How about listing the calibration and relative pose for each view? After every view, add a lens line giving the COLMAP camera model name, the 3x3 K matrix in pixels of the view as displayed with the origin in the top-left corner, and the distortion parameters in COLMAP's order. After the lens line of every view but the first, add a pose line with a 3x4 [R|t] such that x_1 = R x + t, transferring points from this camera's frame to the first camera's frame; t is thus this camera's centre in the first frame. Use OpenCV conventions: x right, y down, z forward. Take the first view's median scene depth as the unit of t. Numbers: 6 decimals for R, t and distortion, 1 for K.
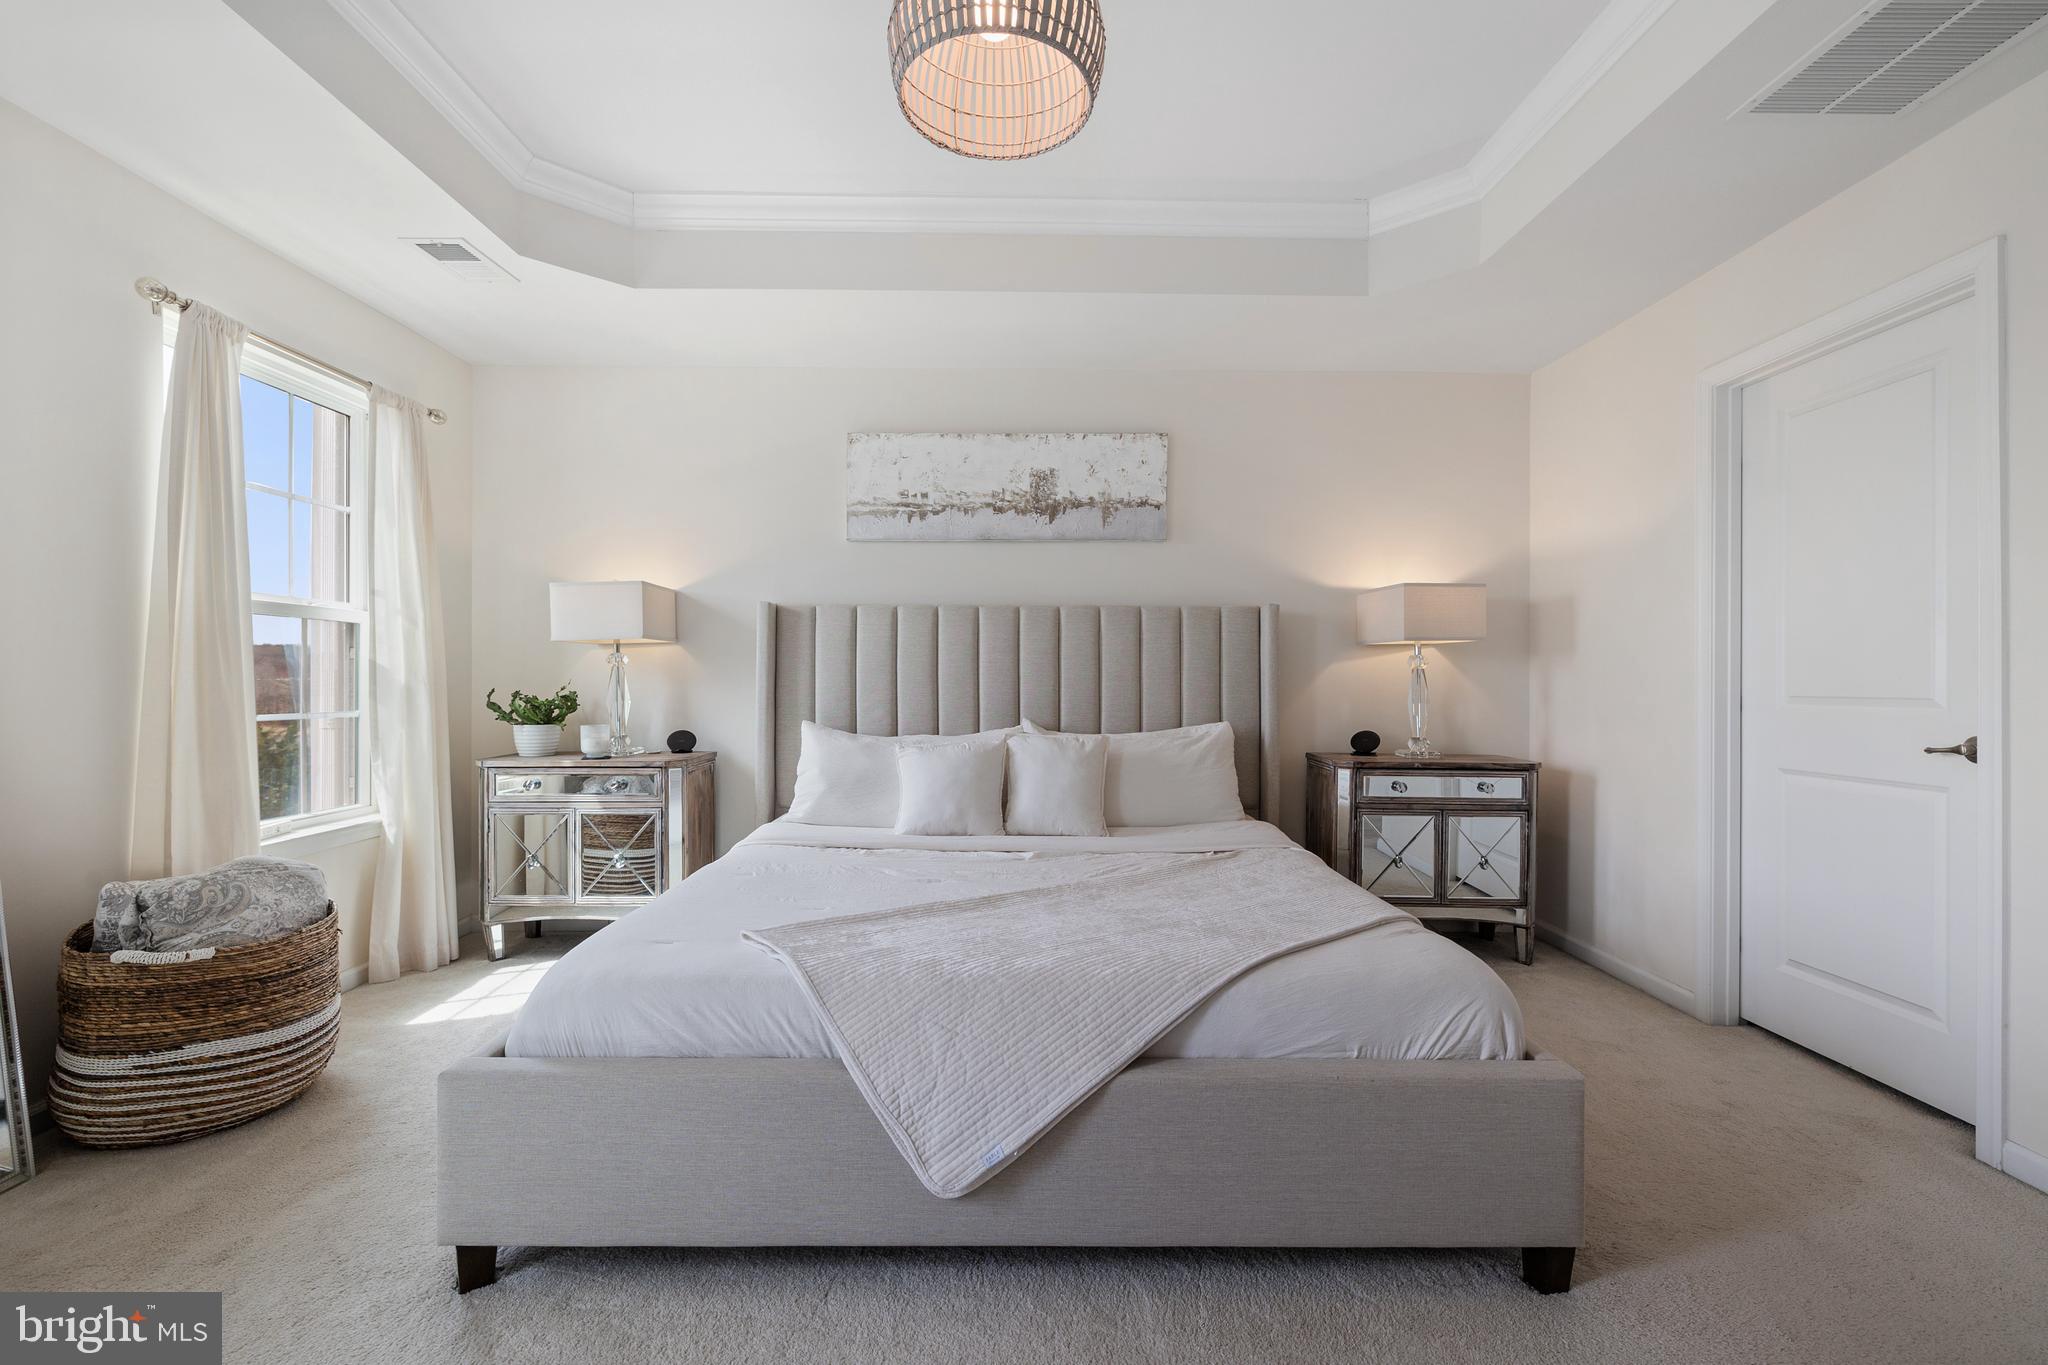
lens RADIAL K [[868.5, 0, 1021.4], [0, 868.5, 685.6], [0, 0, 1]] dist [0.000929, -0.000586]
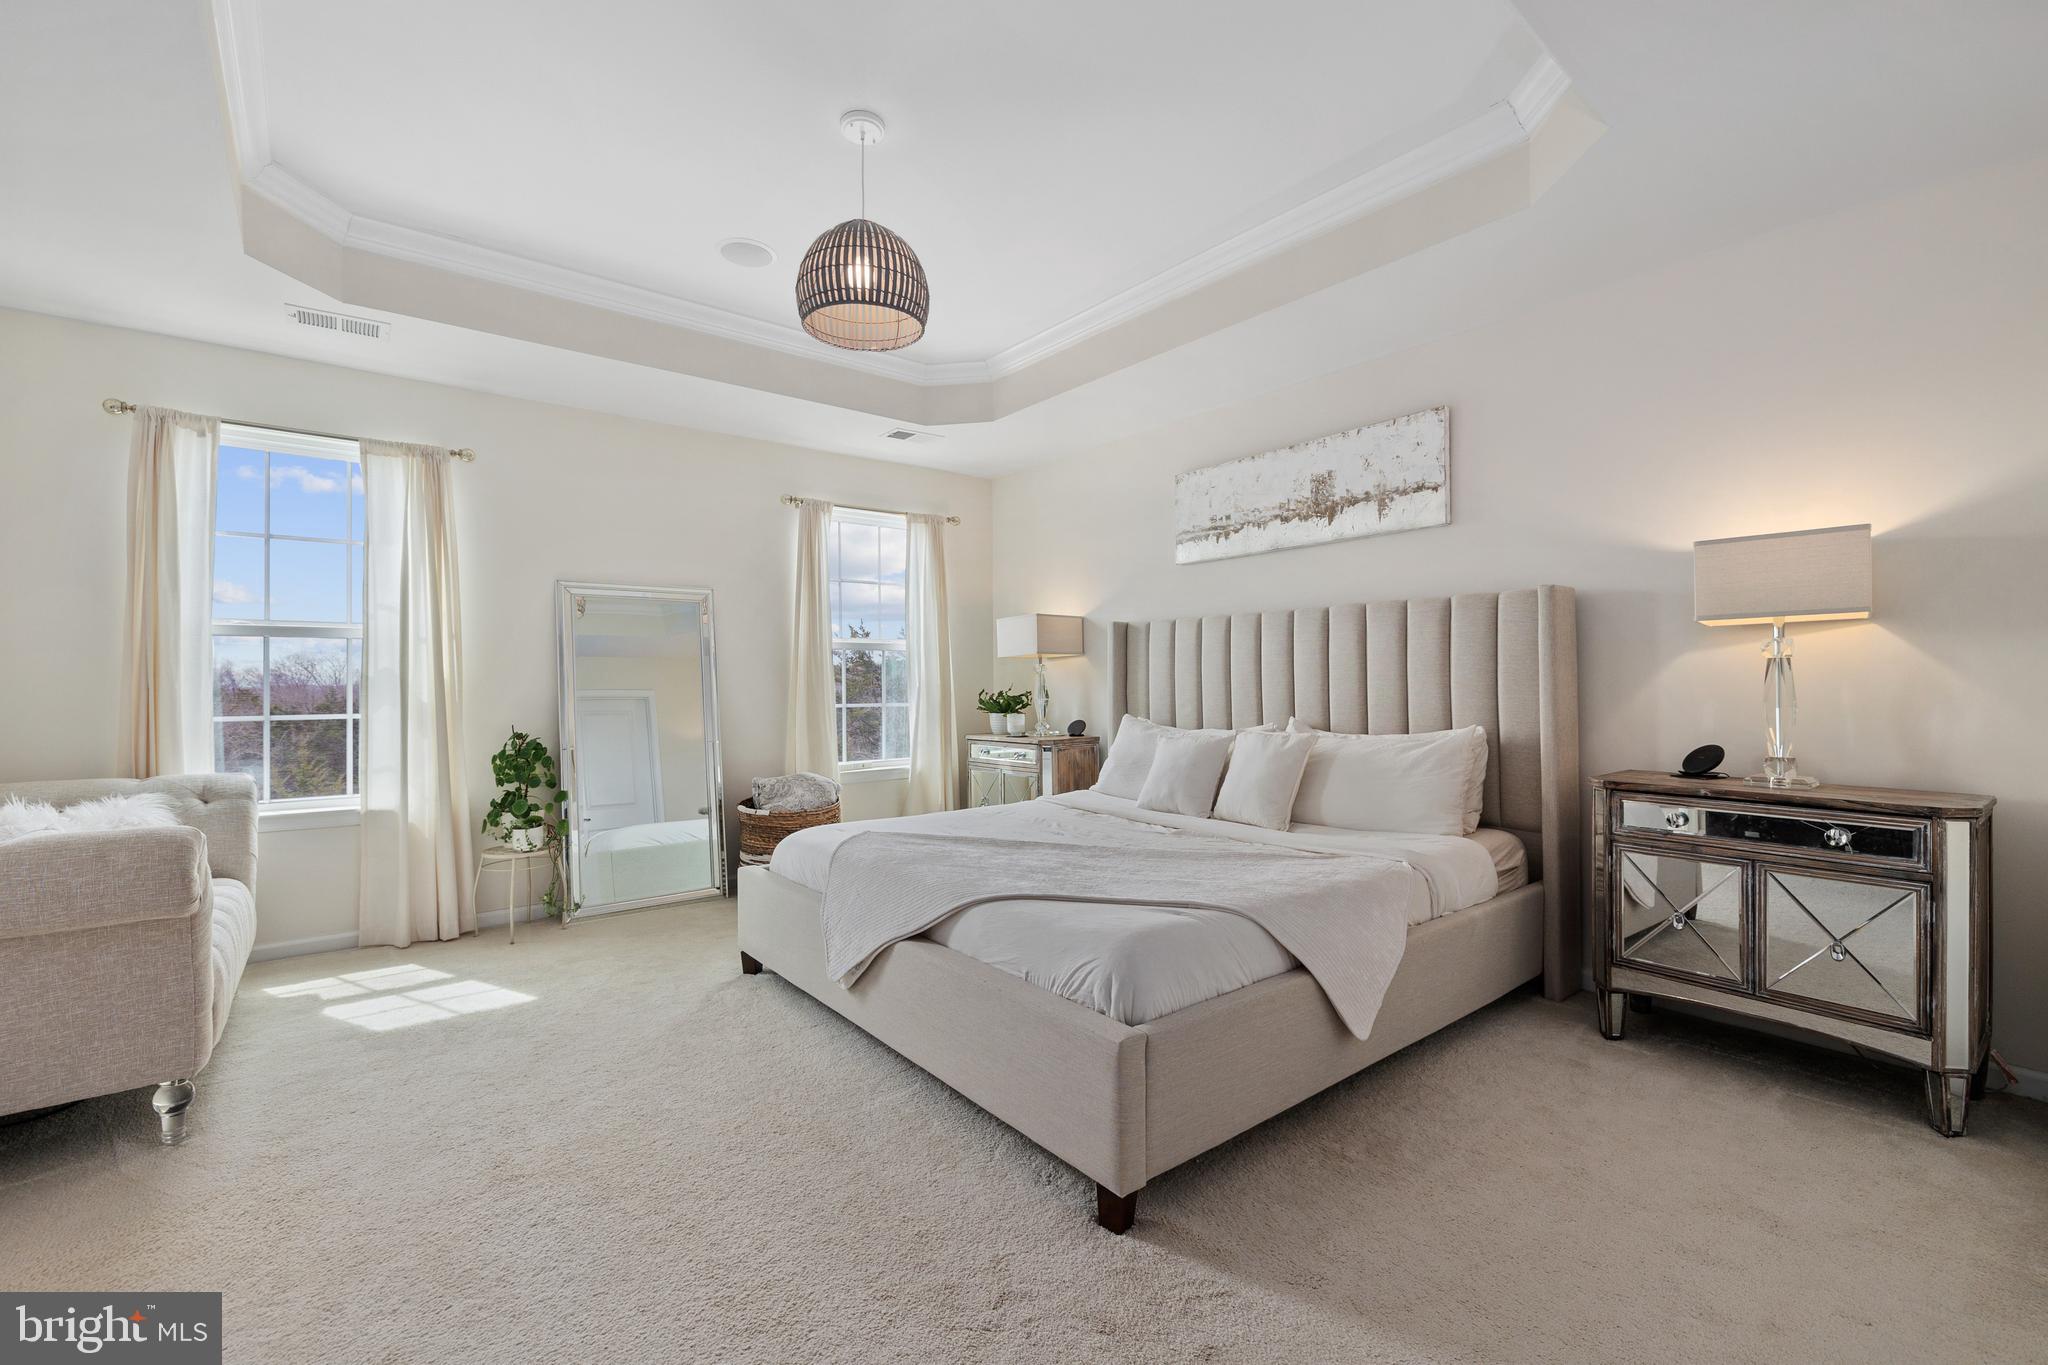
lens RADIAL K [[868.5, 0, 1018.1], [0, 868.5, 679.4], [0, 0, 1]] dist [0.000929, -0.000586]
pose [[0.612312, -0.010358, -0.790549, 0.611333], [0.005187, 0.999945, -0.009085, 0.000633], [0.790599, 0.001462, 0.612332, 0.094254]]
